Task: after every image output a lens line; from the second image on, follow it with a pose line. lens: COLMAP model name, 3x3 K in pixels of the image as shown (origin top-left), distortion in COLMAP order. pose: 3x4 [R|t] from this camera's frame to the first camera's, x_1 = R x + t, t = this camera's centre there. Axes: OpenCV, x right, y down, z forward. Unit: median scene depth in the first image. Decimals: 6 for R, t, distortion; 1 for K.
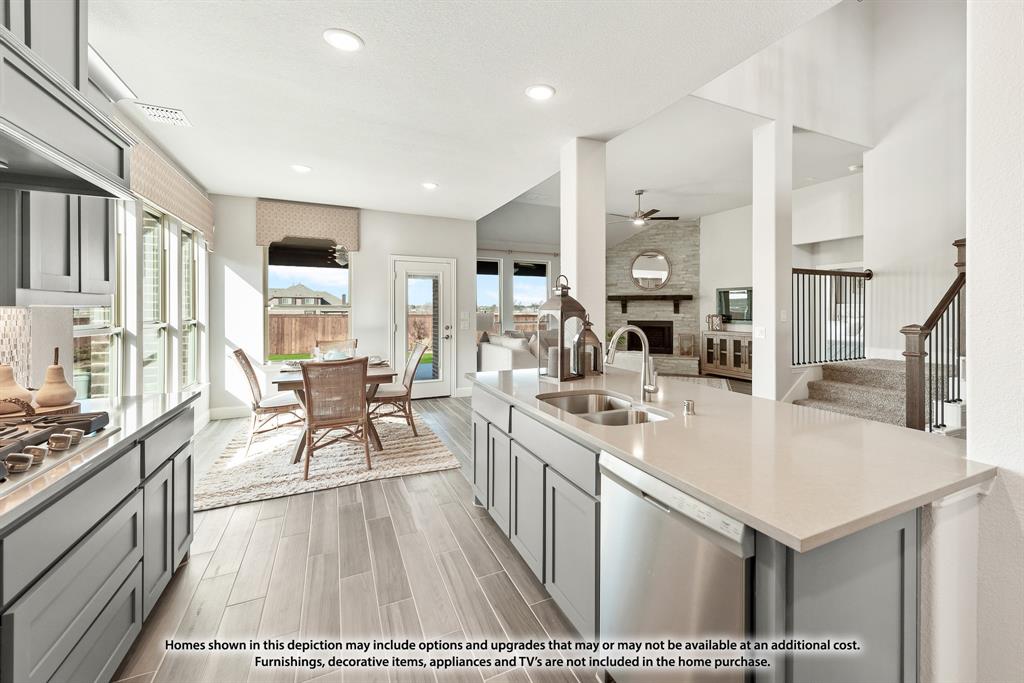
lens RADIAL K [[433.3, 0, 549.3], [0, 433.3, 309.2], [0, 0, 1]] dist [0.000159, 0.000013]
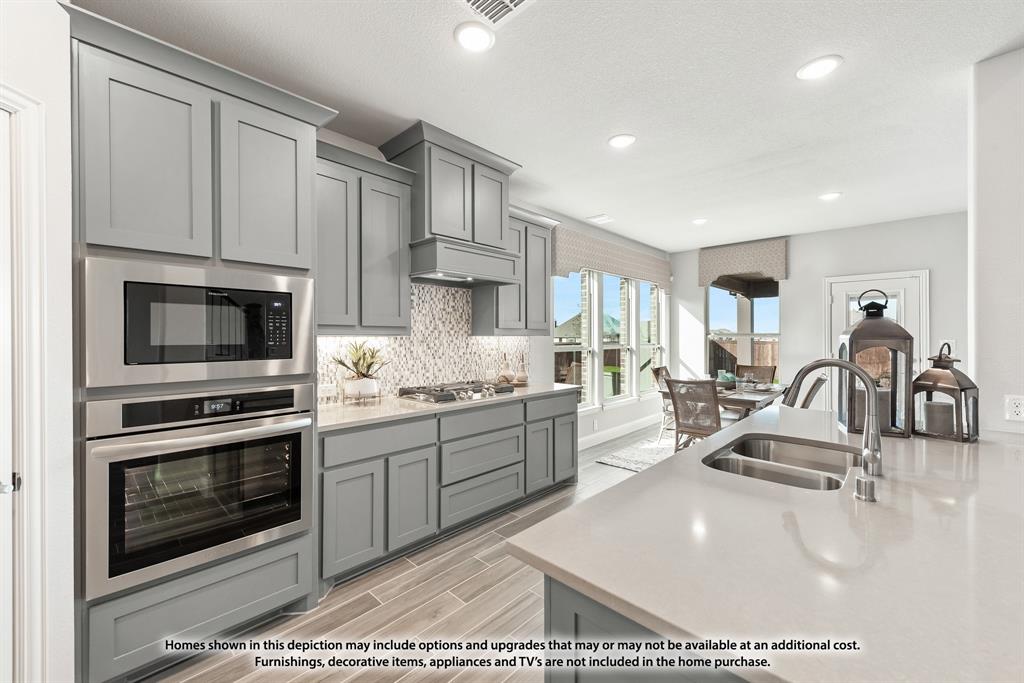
lens RADIAL K [[401.8, 0, 516.5], [0, 401.8, 337.2], [0, 0, 1]] dist [0.001003, -0.000417]
pose [[0.334789, -0.002641, -0.942289, 0.157516], [0.002805, 0.999994, -0.001806, 0.000795], [0.942289, -0.002038, 0.334795, 0.067794]]
